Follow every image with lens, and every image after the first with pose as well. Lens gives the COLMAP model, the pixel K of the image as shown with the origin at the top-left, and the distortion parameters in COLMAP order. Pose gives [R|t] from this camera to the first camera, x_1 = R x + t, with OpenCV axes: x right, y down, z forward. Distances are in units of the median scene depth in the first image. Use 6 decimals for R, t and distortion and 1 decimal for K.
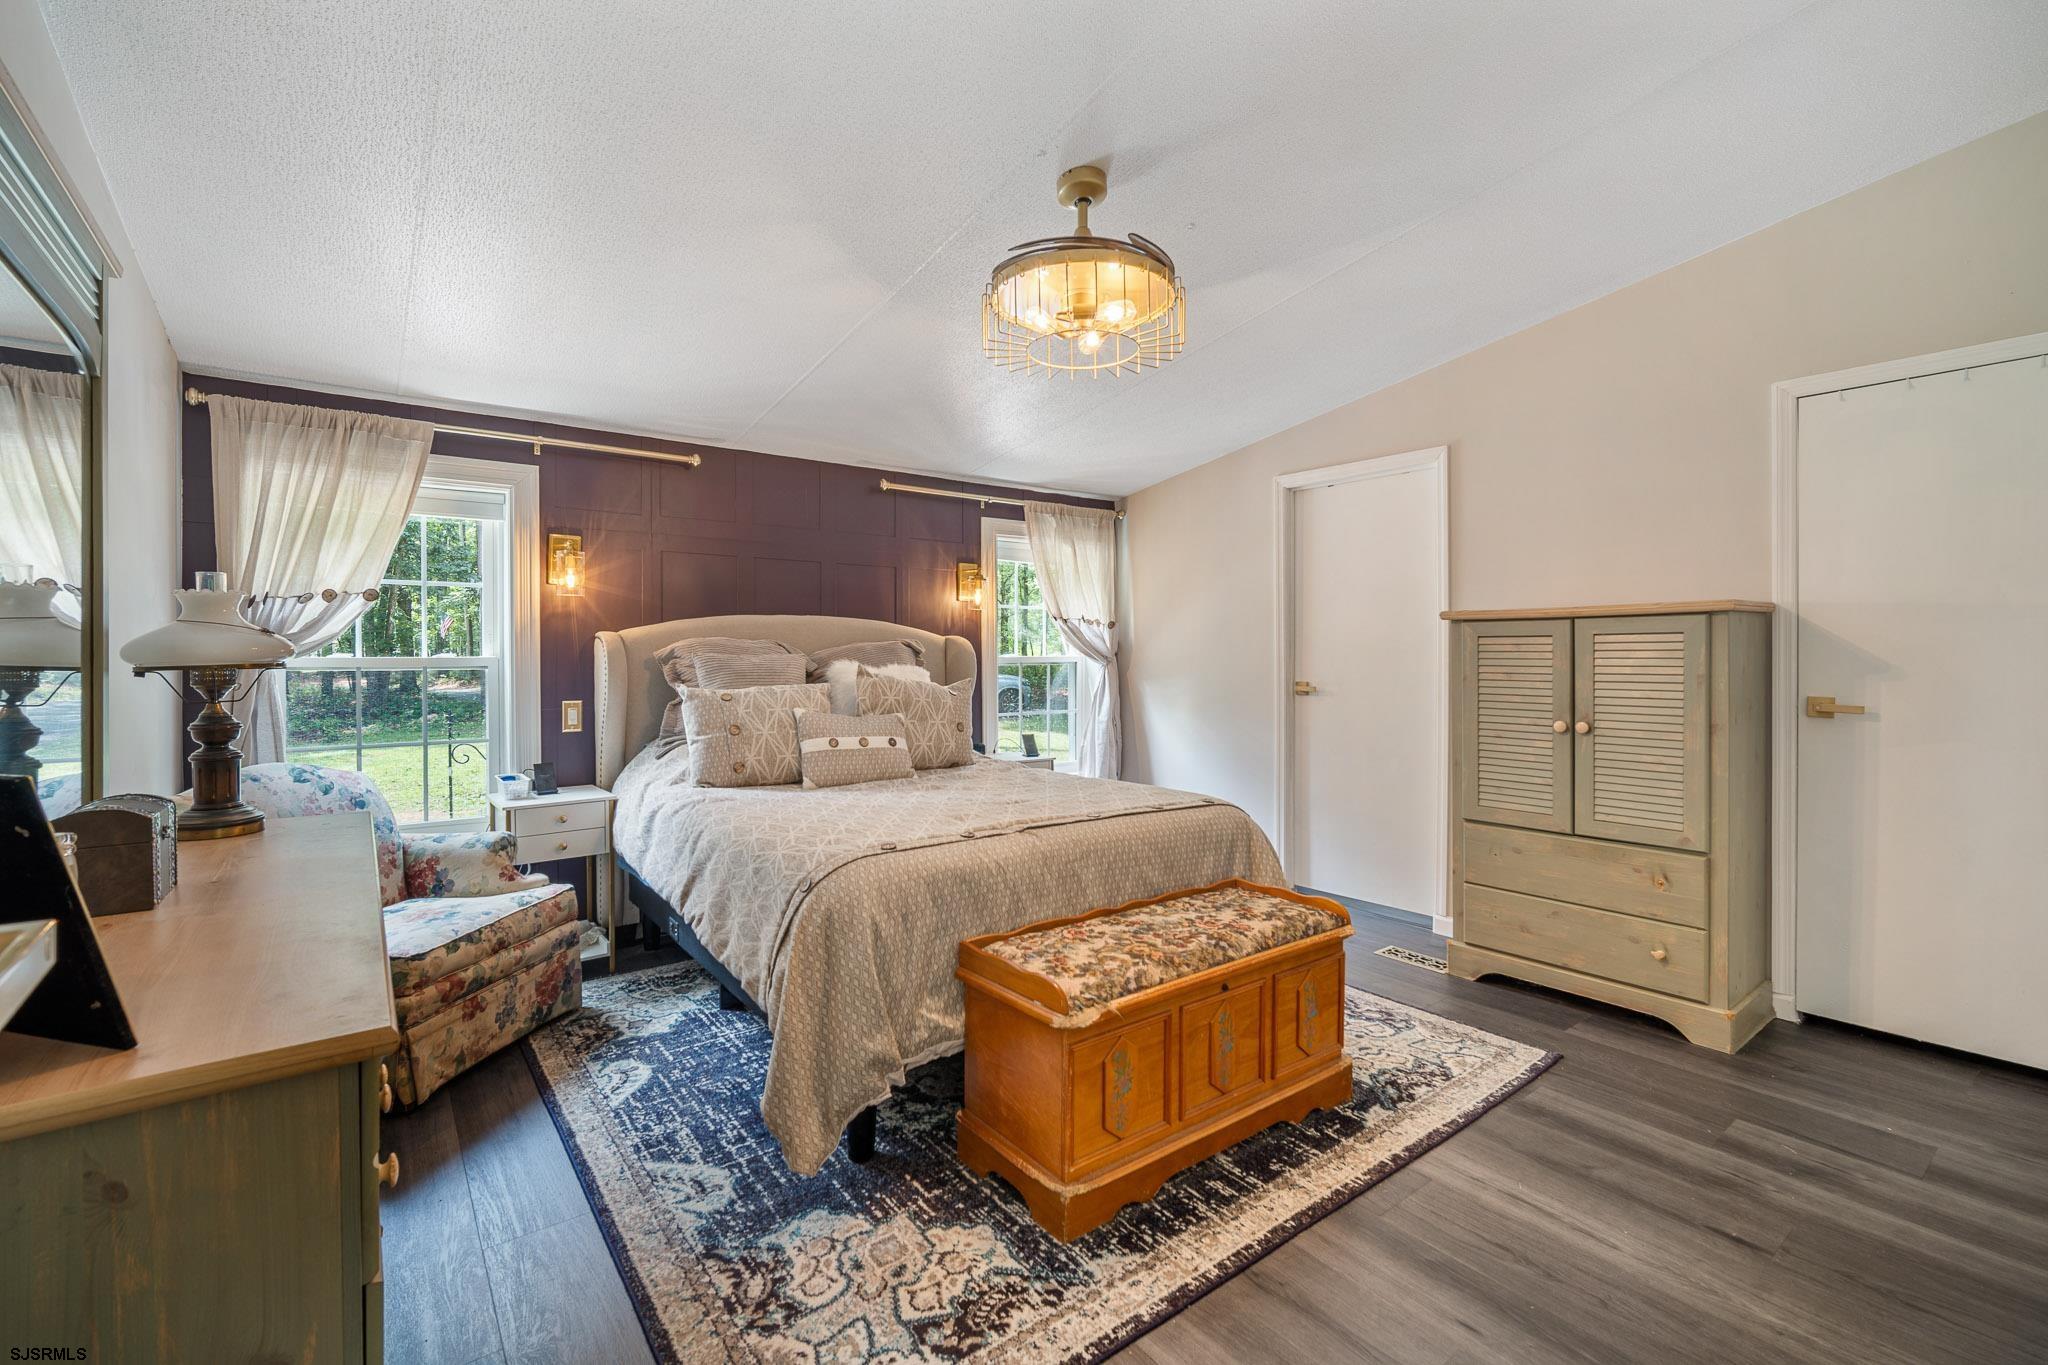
lens RADIAL K [[895.2, 0, 1029.3], [0, 895.2, 666.2], [0, 0, 1]] dist [-0.015469, 0.004233]
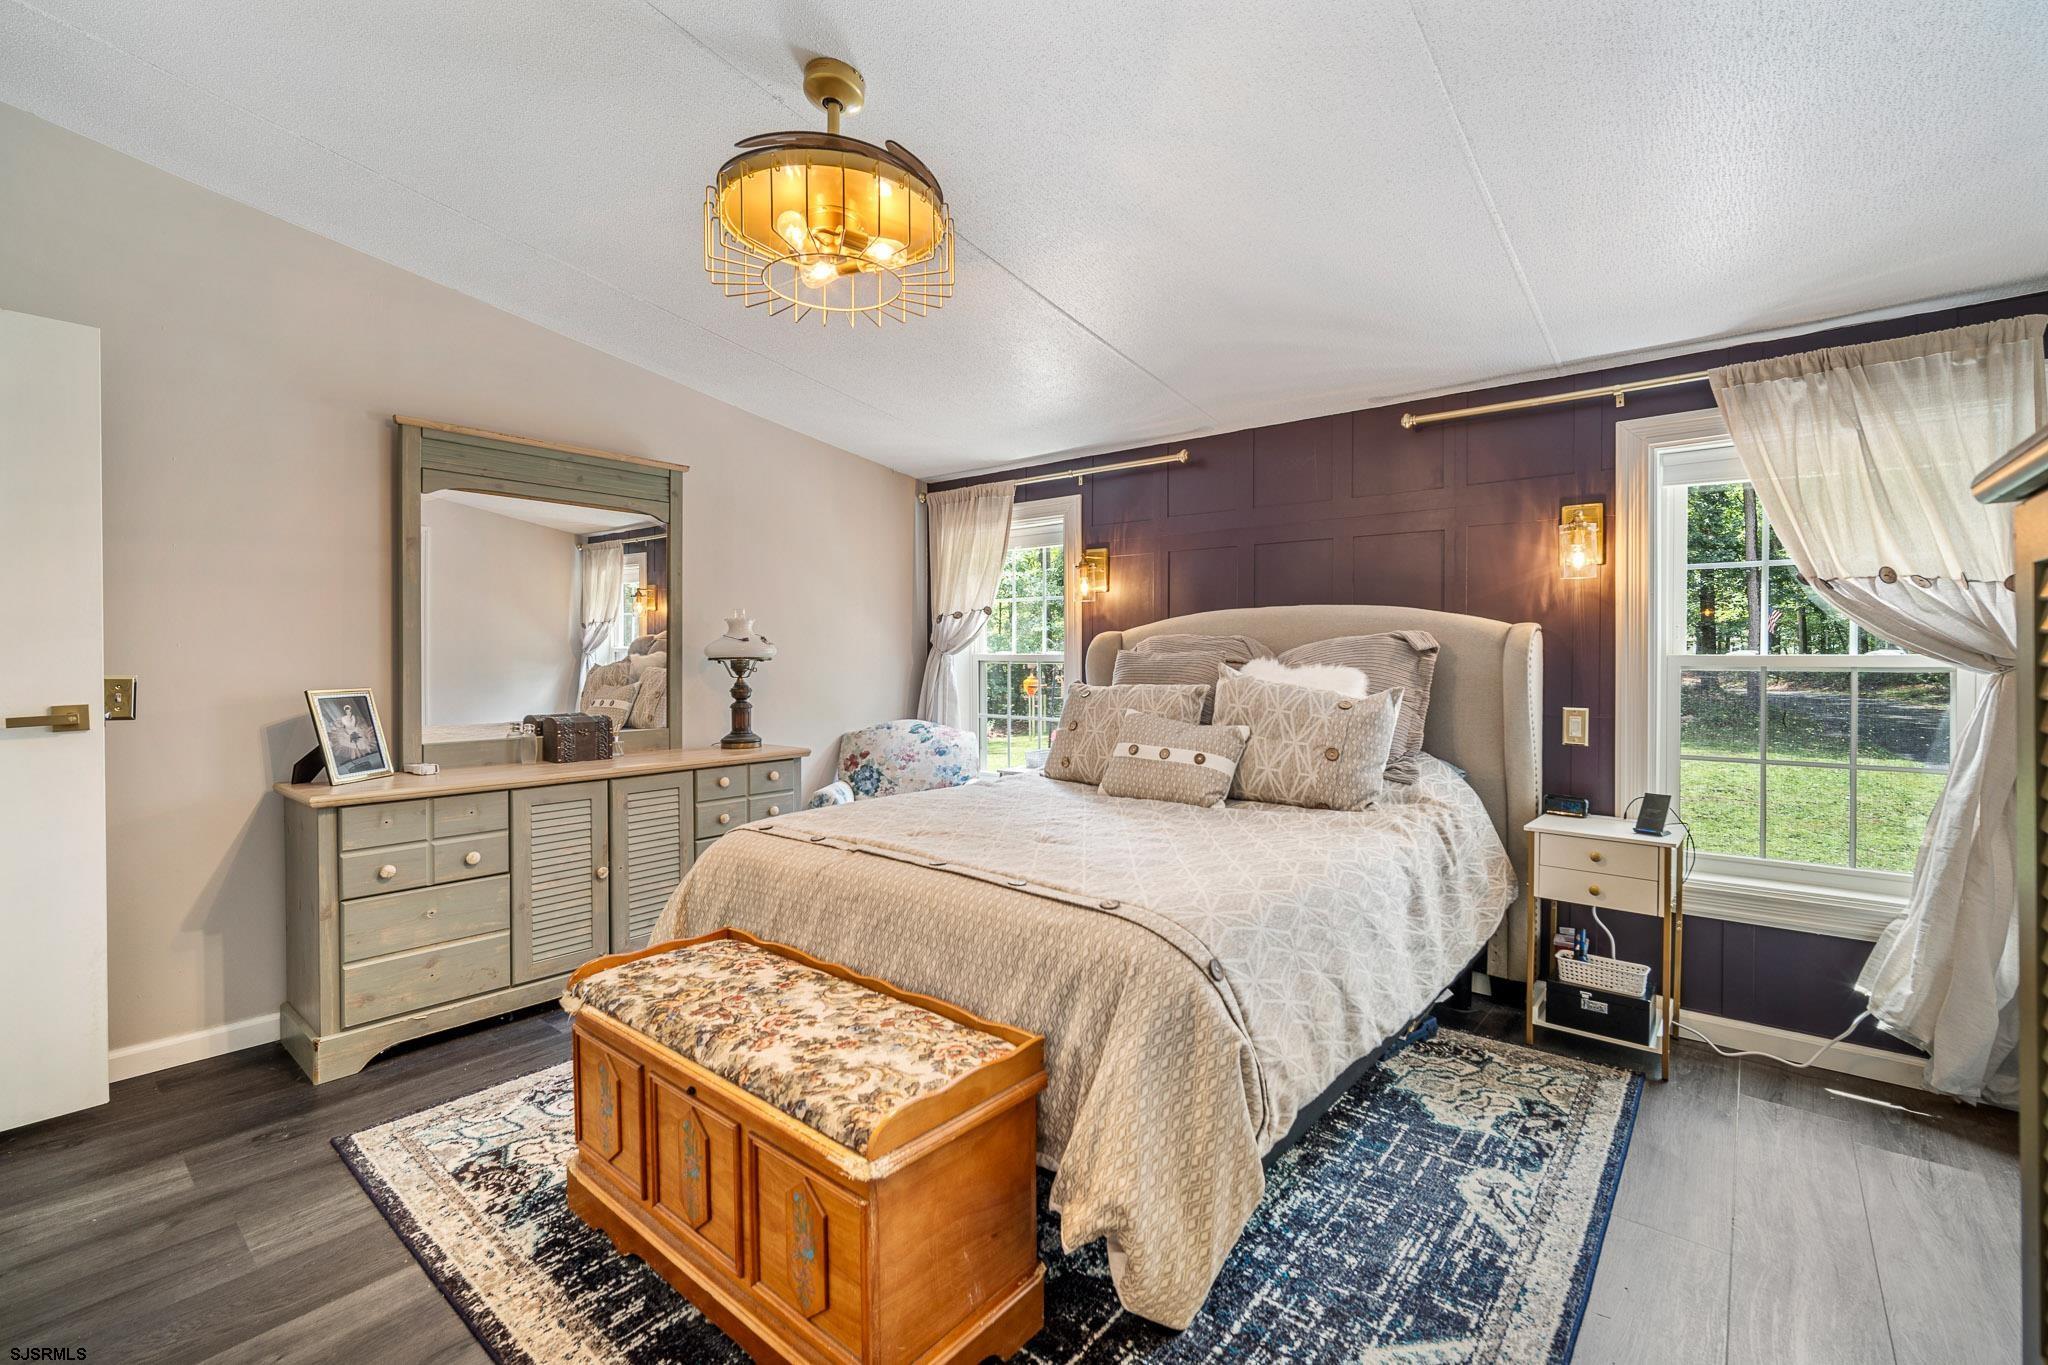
lens RADIAL K [[895.2, 0, 1024.3], [0, 895.2, 671.1], [0, 0, 1]] dist [-0.015469, 0.004233]
pose [[0.221128, 0.018975, -0.975060, 0.926755], [-0.012198, 0.999786, 0.016689, -0.010978], [0.975168, 0.008204, 0.221312, 1.012478]]
